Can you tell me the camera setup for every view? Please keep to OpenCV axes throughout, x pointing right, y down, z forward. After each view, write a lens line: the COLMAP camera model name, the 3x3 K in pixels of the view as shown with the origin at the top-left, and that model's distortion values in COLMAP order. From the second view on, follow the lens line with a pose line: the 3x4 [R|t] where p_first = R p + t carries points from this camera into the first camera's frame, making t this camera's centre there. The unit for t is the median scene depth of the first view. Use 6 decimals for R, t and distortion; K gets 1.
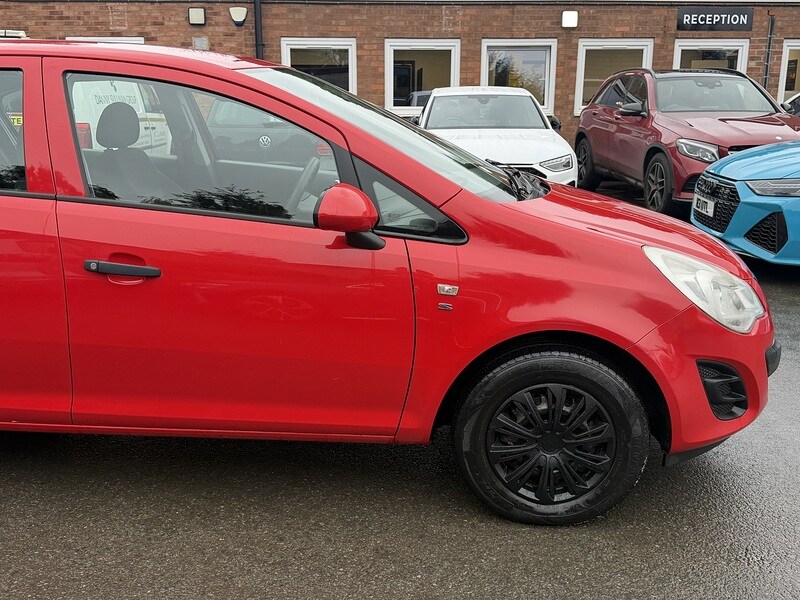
lens RADIAL K [[619.0, 0, 400.0], [0, 619.0, 300.0], [0, 0, 1]] dist [0.076921, -0.083415]
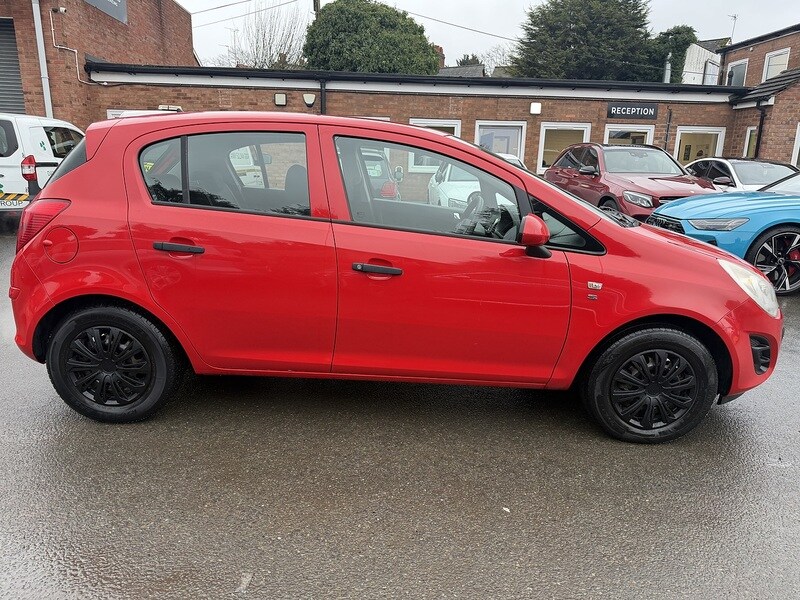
lens RADIAL K [[429.1, 0, 400.0], [0, 429.1, 300.0], [0, 0, 1]] dist [0.047566, -0.043284]
pose [[0.999407, 0.012928, 0.031911, -0.386367], [-0.012991, 0.999914, 0.001752, 0.019942], [-0.031886, -0.002165, 0.999489, -0.024629]]
